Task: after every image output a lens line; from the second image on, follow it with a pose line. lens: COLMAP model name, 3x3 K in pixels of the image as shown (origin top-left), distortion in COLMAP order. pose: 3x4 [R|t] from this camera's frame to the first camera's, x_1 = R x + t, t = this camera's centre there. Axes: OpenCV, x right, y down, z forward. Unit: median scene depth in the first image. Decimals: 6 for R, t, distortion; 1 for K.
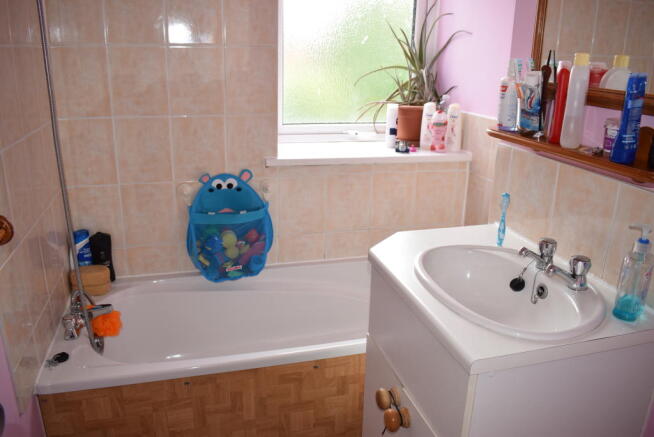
lens RADIAL K [[515.6, 0, 327.2], [0, 515.6, 220.4], [0, 0, 1]] dist [-0.101258, 0.014906]
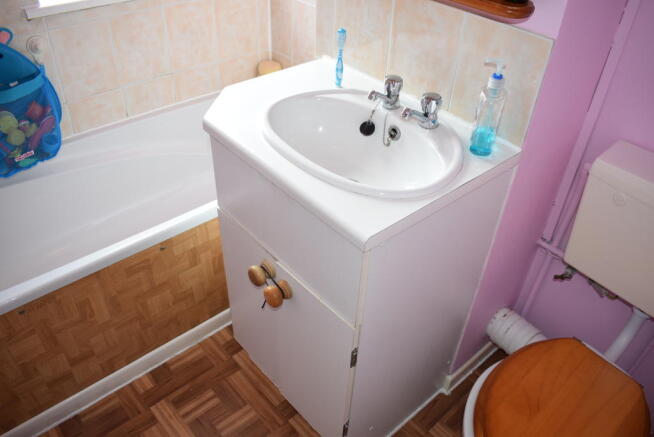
lens RADIAL K [[515.6, 0, 327.8], [0, 515.6, 216.7], [0, 0, 1]] dist [-0.101258, 0.014906]
pose [[0.900232, -0.258486, 0.350381, -0.070597], [0.115067, 0.917342, 0.381108, -0.091107], [-0.419930, -0.302768, 0.855564, 0.134319]]
